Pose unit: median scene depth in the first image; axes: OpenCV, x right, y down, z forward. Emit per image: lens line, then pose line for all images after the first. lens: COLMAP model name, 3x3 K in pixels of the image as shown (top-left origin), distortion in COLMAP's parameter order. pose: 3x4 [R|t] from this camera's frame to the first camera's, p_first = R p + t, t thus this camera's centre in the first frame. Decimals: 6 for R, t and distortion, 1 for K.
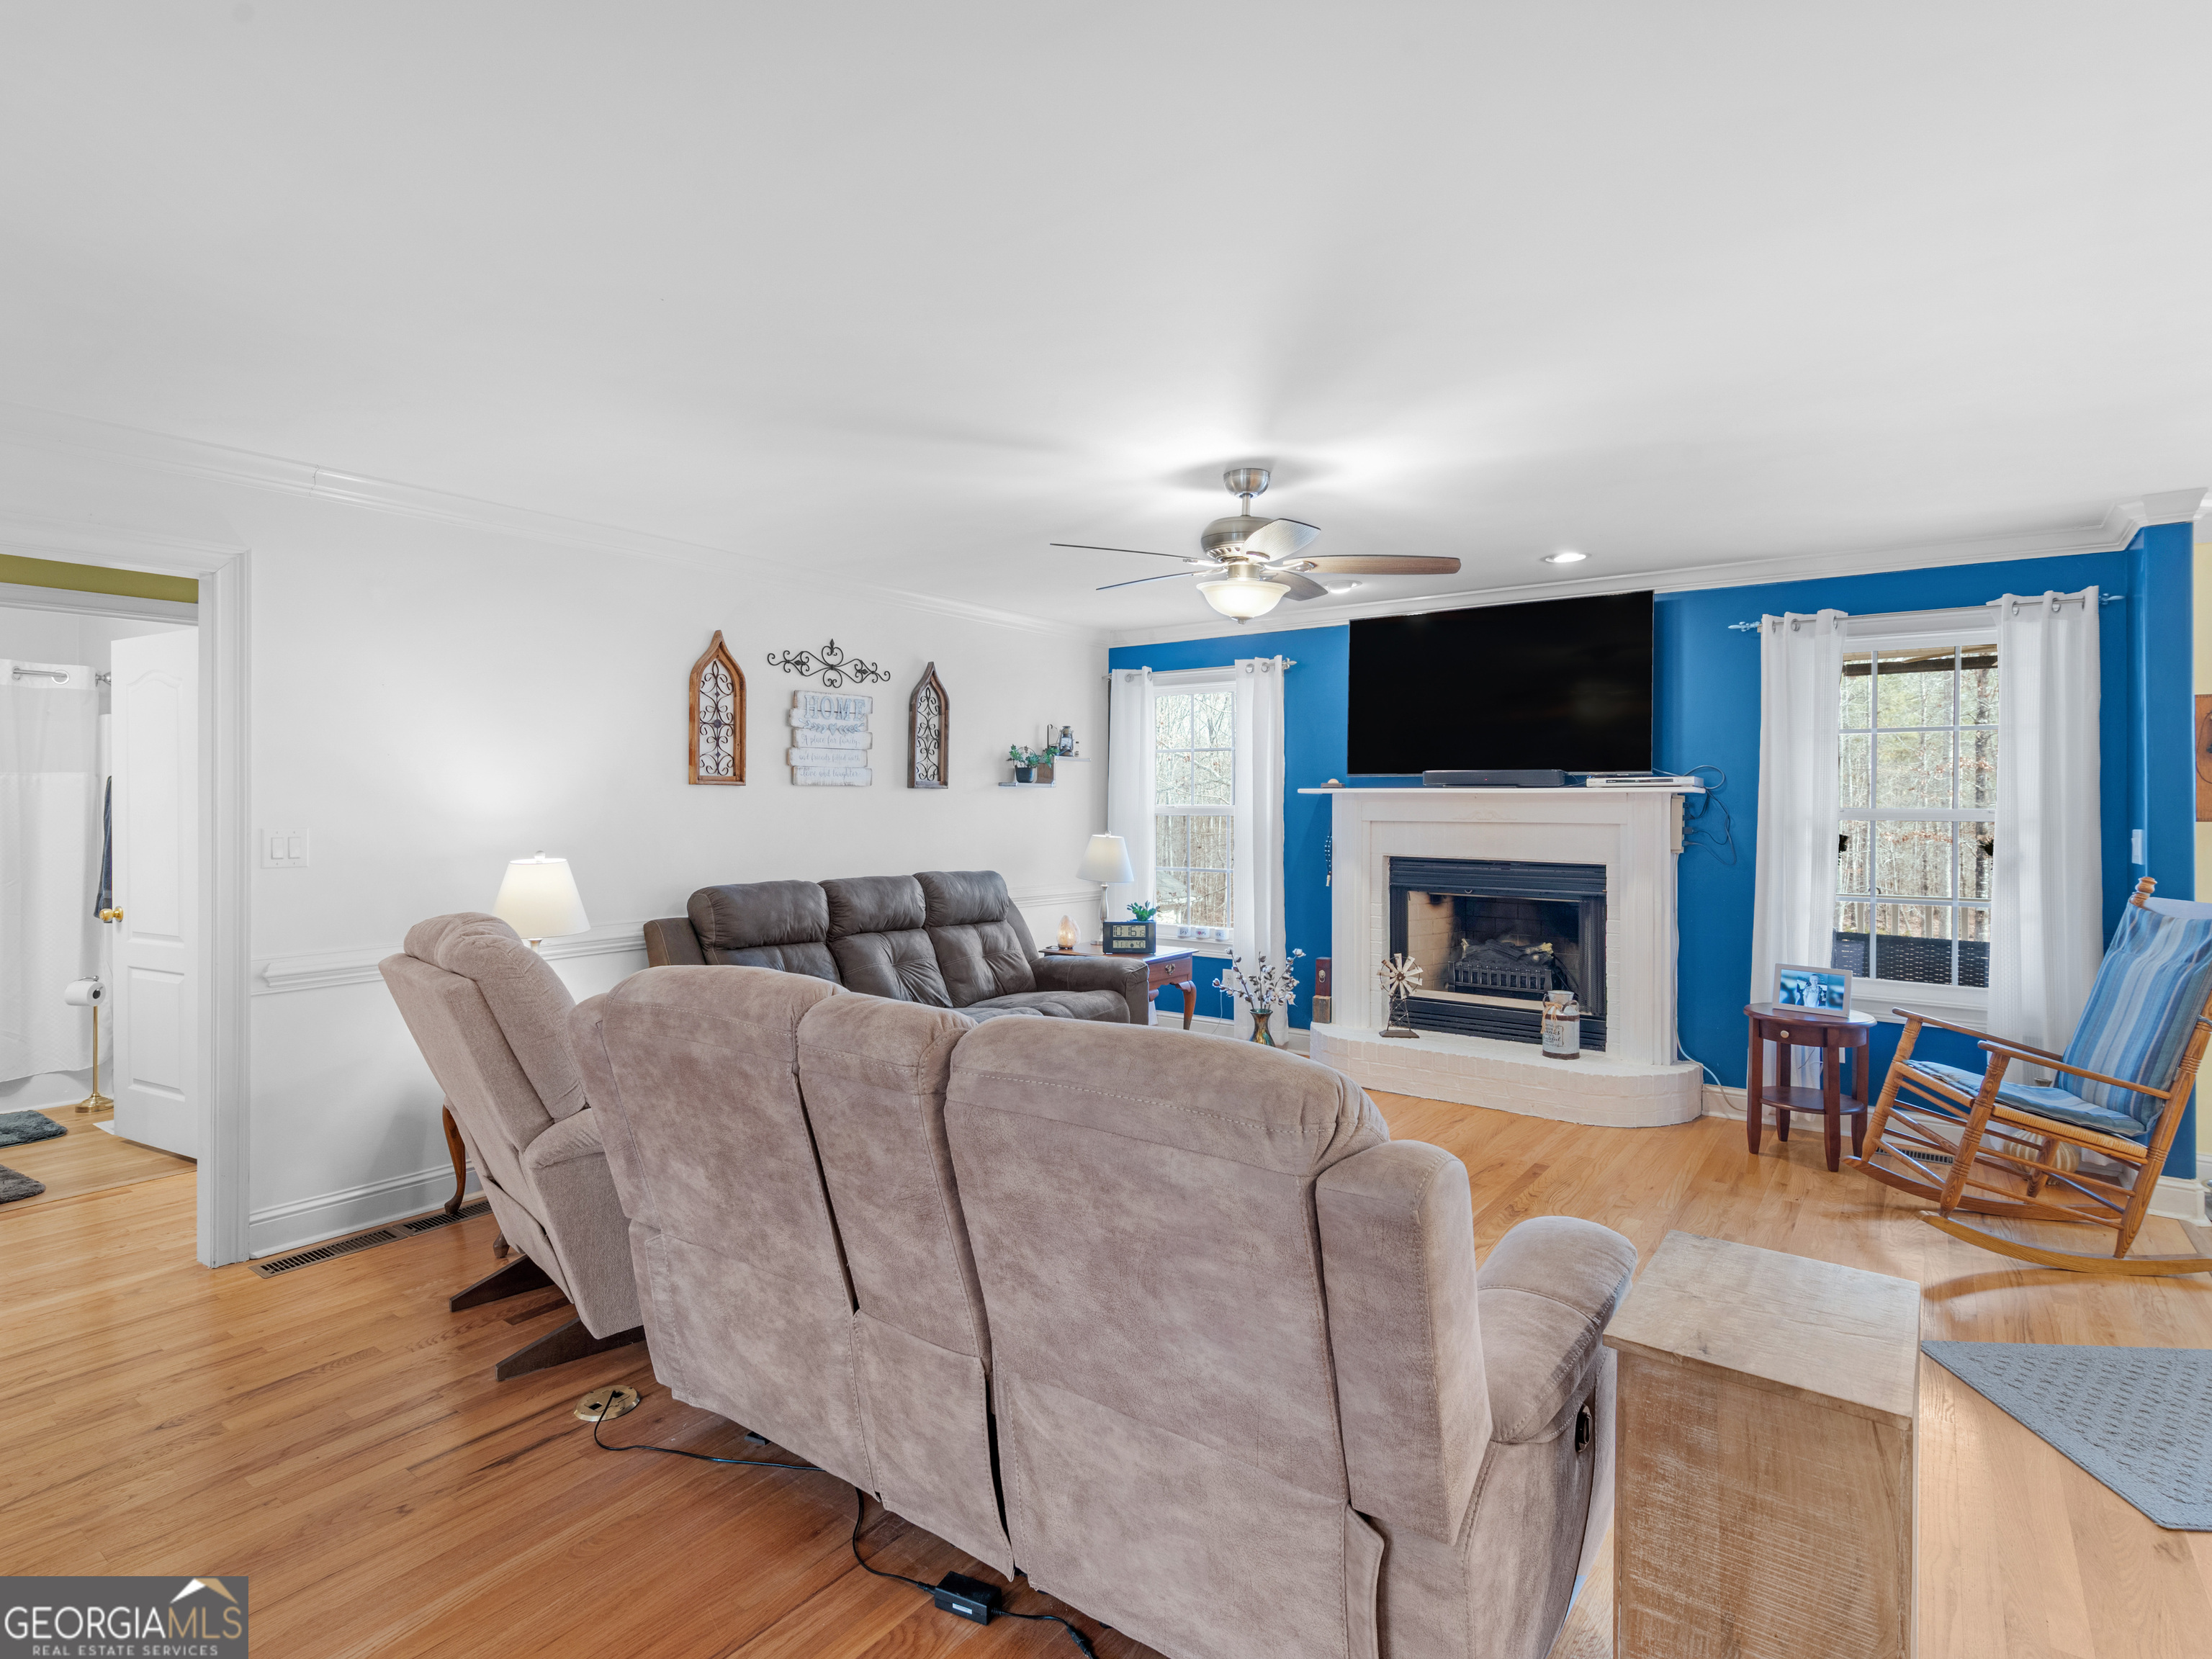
lens RADIAL K [[1104.1, 0, 1105.9], [0, 1104.1, 801.8], [0, 0, 1]] dist [-0.000185, 0.000054]
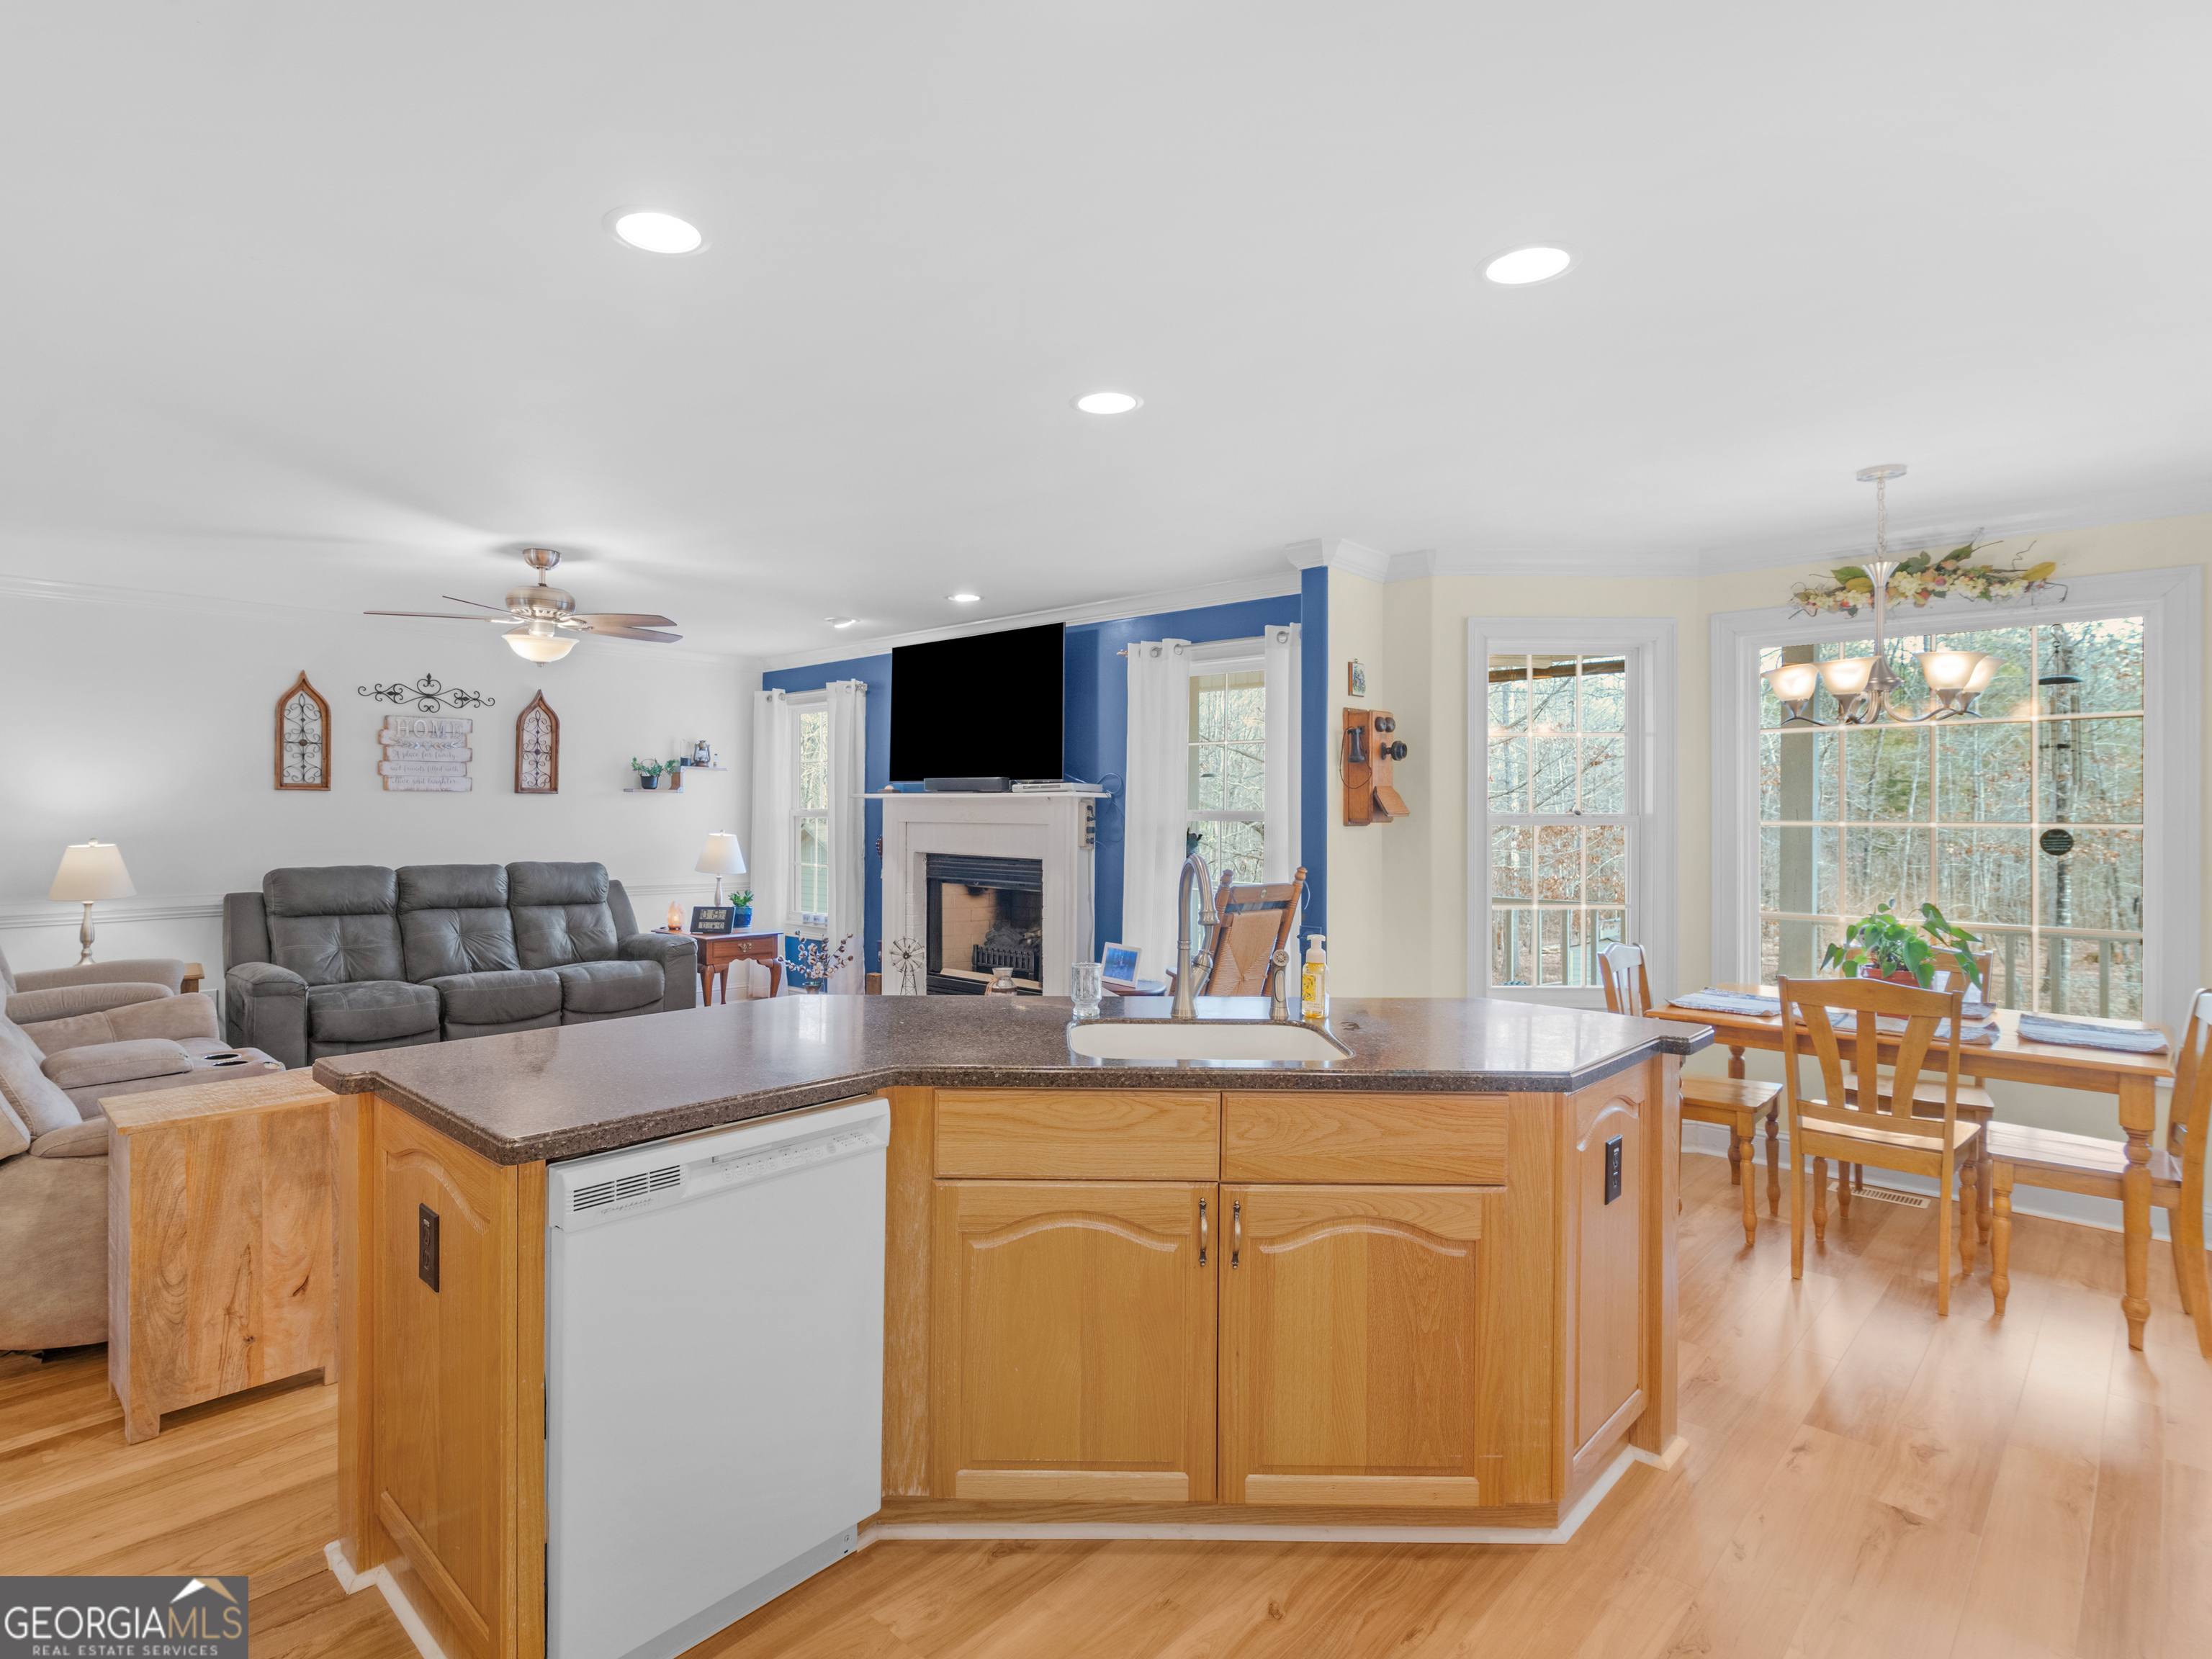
lens RADIAL K [[1149.4, 0, 1095.9], [0, 1149.4, 819.4], [0, 0, 1]] dist [0.019471, -0.000167]
pose [[0.990263, 0.002771, -0.139185, 0.689034], [-0.001779, 0.999972, 0.007256, 0.006305], [0.139201, -0.006938, 0.990240, -0.189489]]
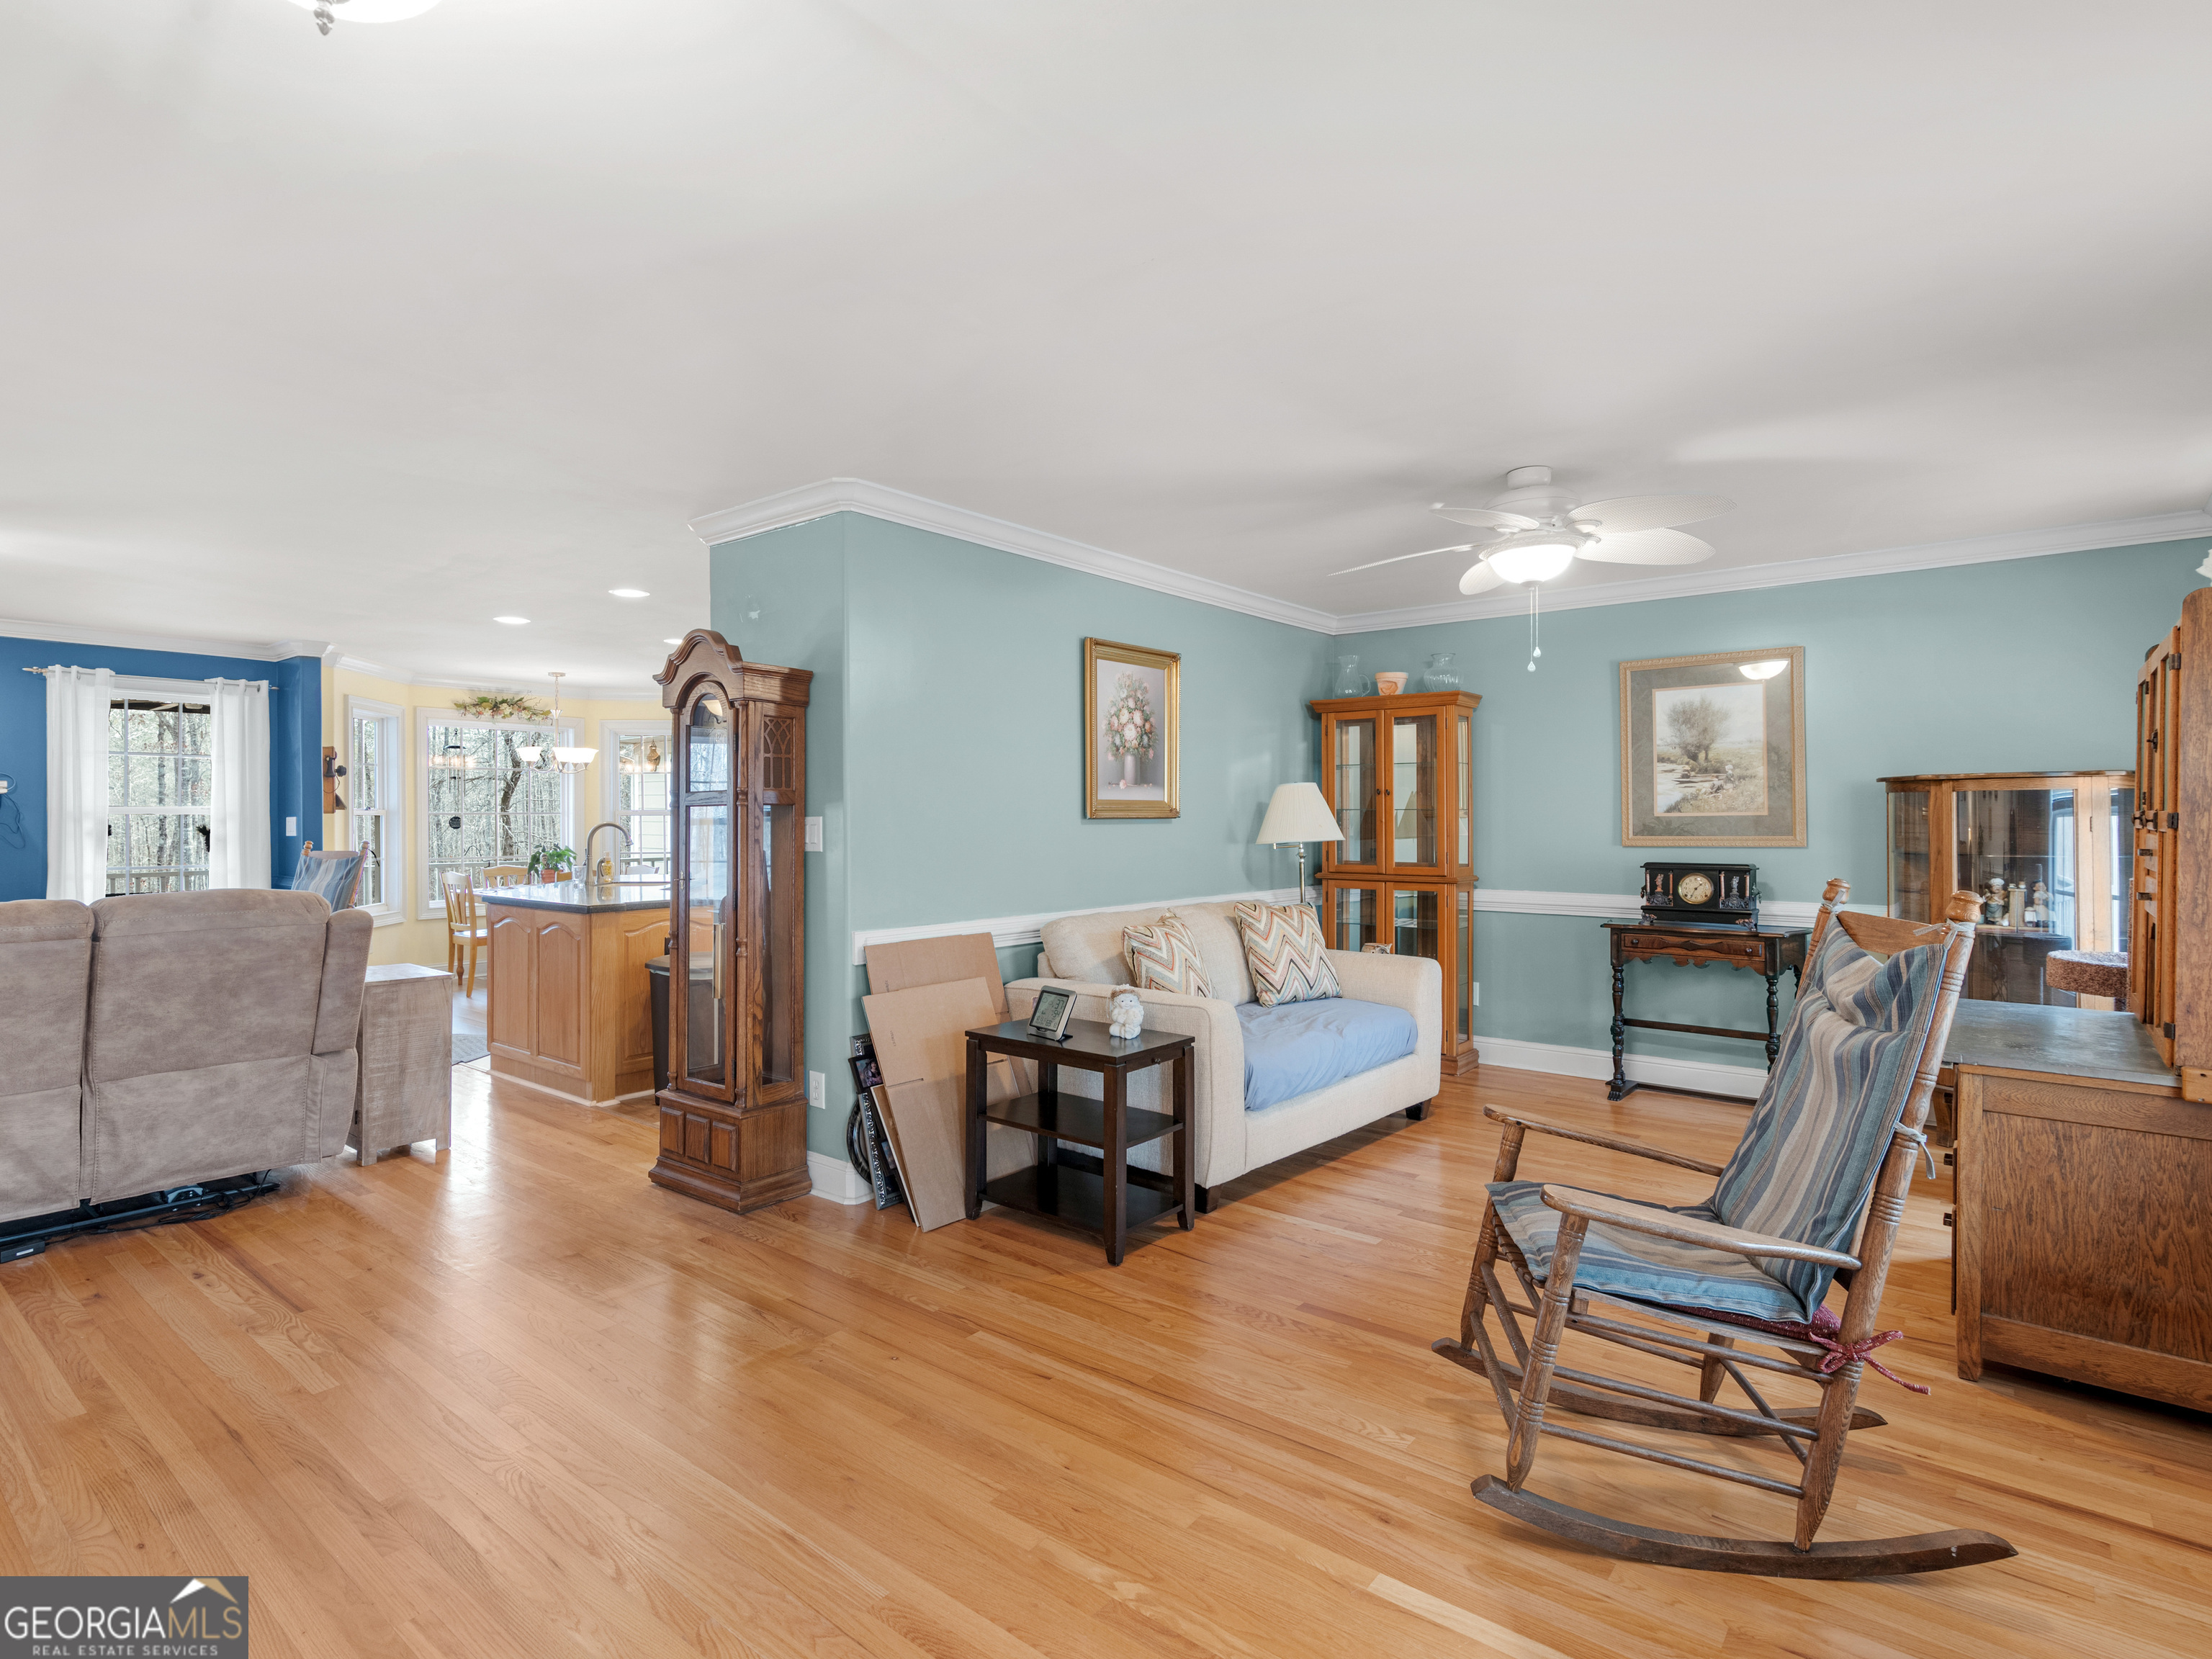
lens RADIAL K [[1149.4, 0, 1095.9], [0, 1149.4, 819.4], [0, 0, 1]] dist [0.019471, -0.000167]
pose [[0.004882, -0.005795, 0.999971, -0.807432], [0.005130, 0.999970, 0.005770, 0.020083], [-0.999975, 0.005102, 0.004911, -0.285906]]
